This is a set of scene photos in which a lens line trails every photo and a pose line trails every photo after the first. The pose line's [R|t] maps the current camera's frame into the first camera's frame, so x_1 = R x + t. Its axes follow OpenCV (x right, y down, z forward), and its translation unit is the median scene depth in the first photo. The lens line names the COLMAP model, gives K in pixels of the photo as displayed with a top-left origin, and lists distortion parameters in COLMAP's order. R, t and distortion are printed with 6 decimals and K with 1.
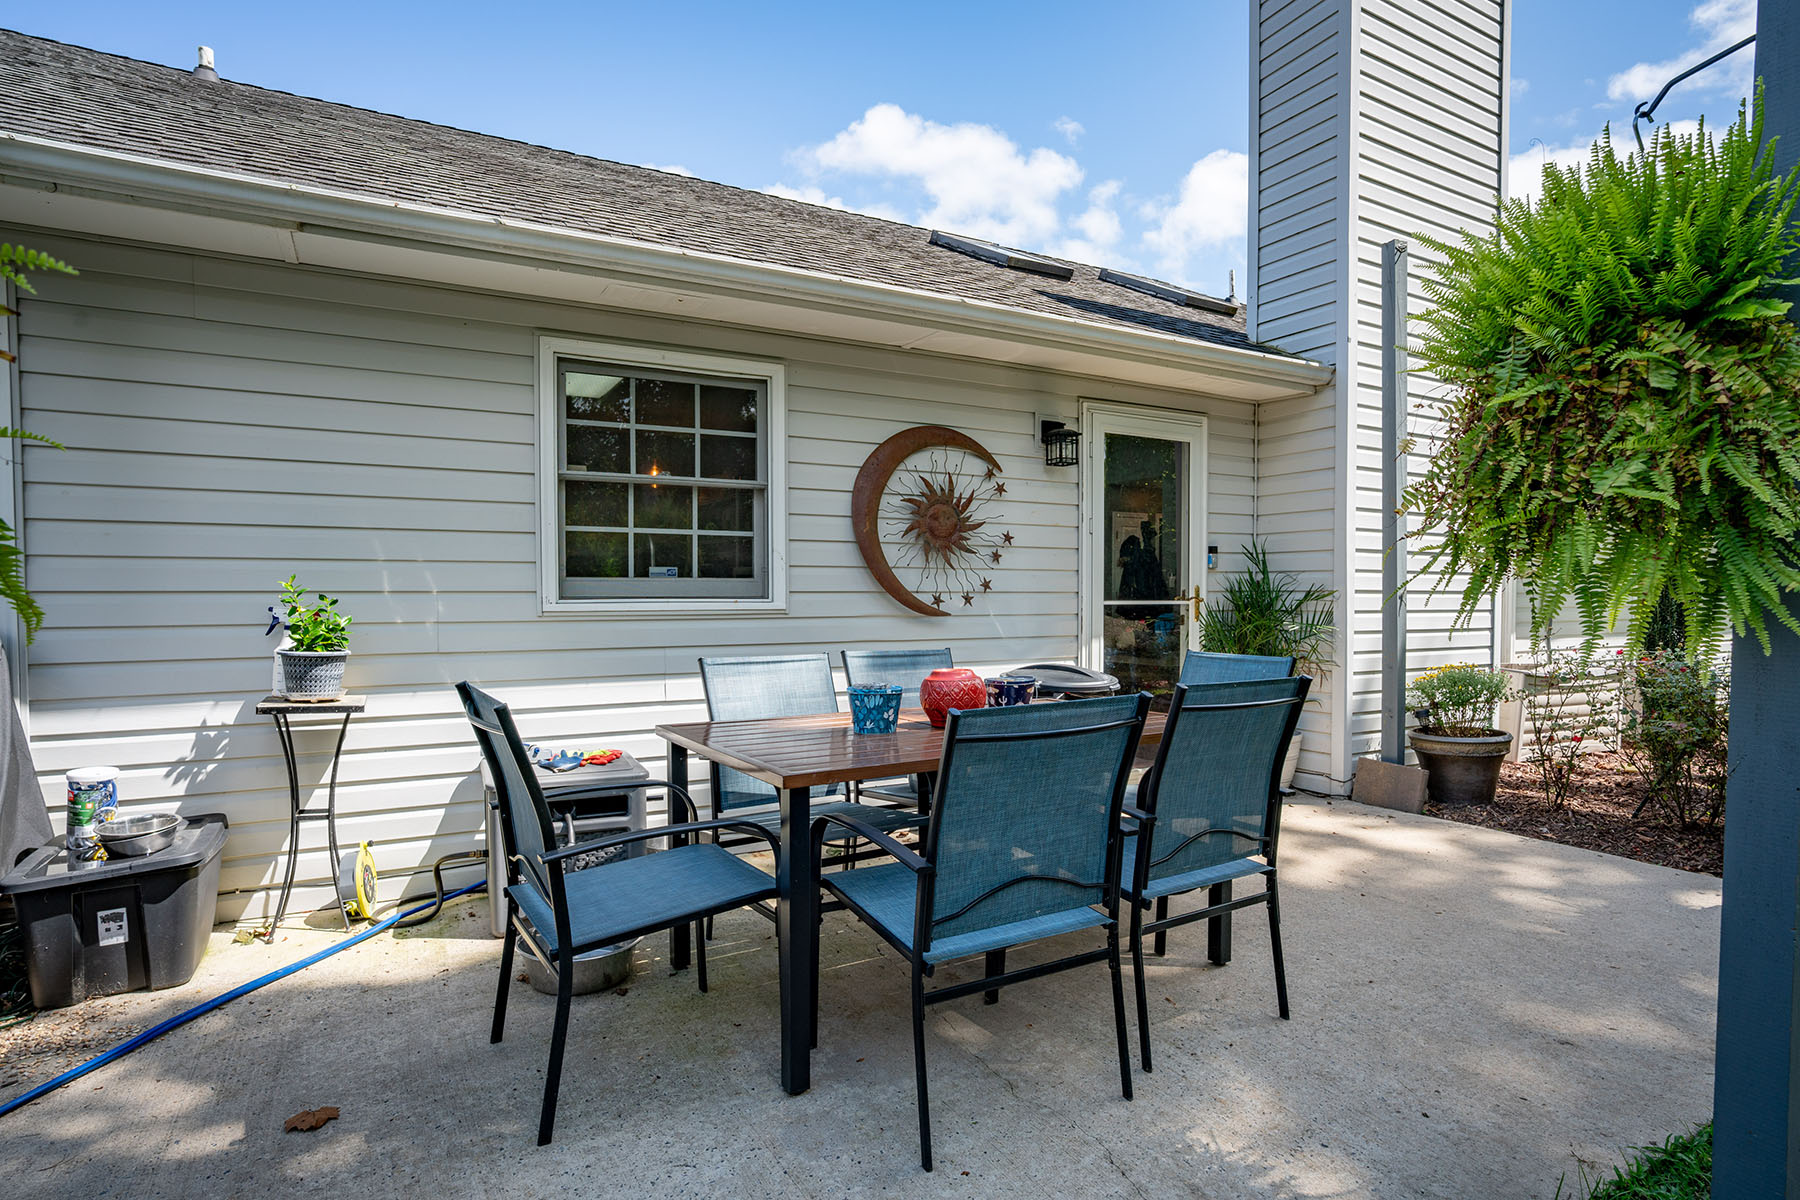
lens RADIAL K [[939.3, 0, 904.7], [0, 939.3, 610.1], [0, 0, 1]] dist [-0.041647, -0.000219]
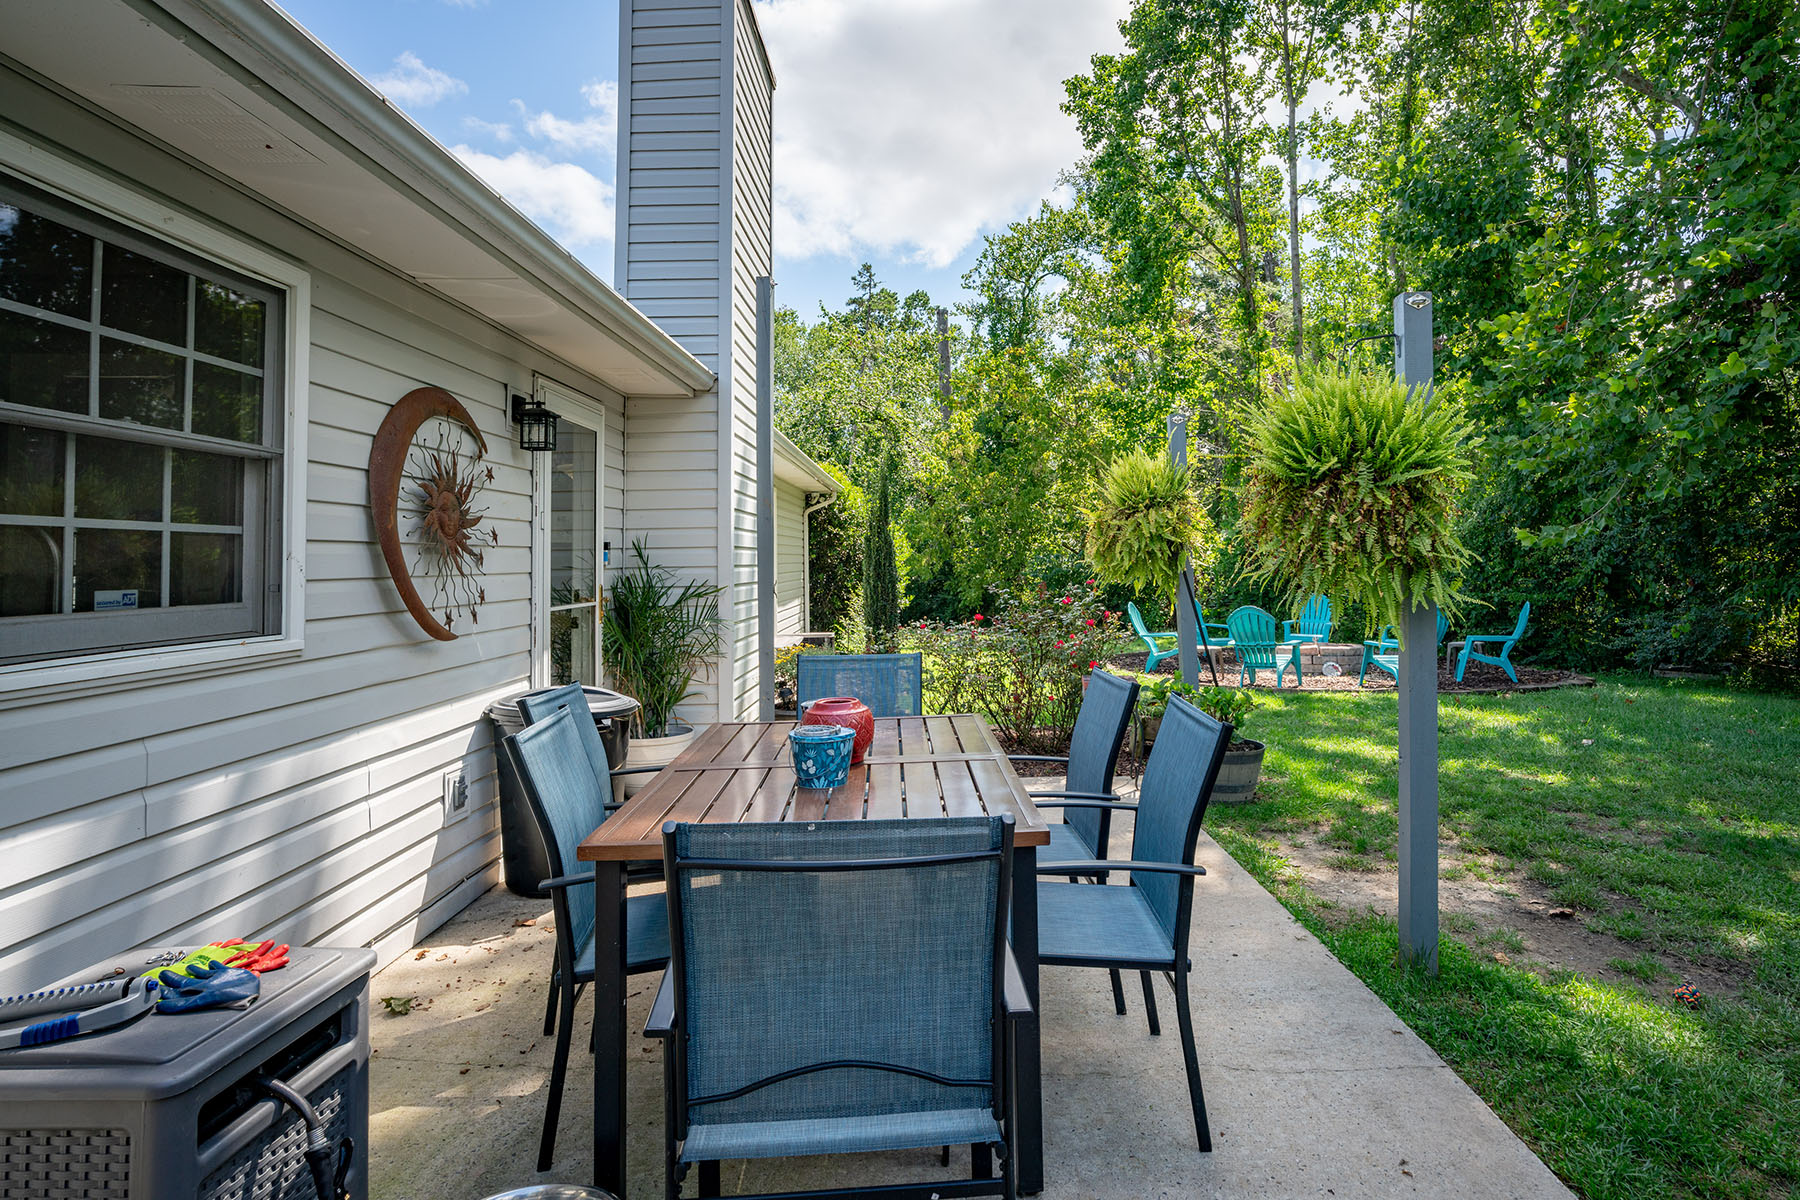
lens RADIAL K [[997.1, 0, 936.8], [0, 997.1, 508.3], [0, 0, 1]] dist [-0.008331, 0.002691]
pose [[0.488372, 0.036846, 0.871857, -0.468574], [0.029465, 0.997842, -0.058676, -0.040630], [-0.872138, 0.054345, 0.486233, 0.264187]]
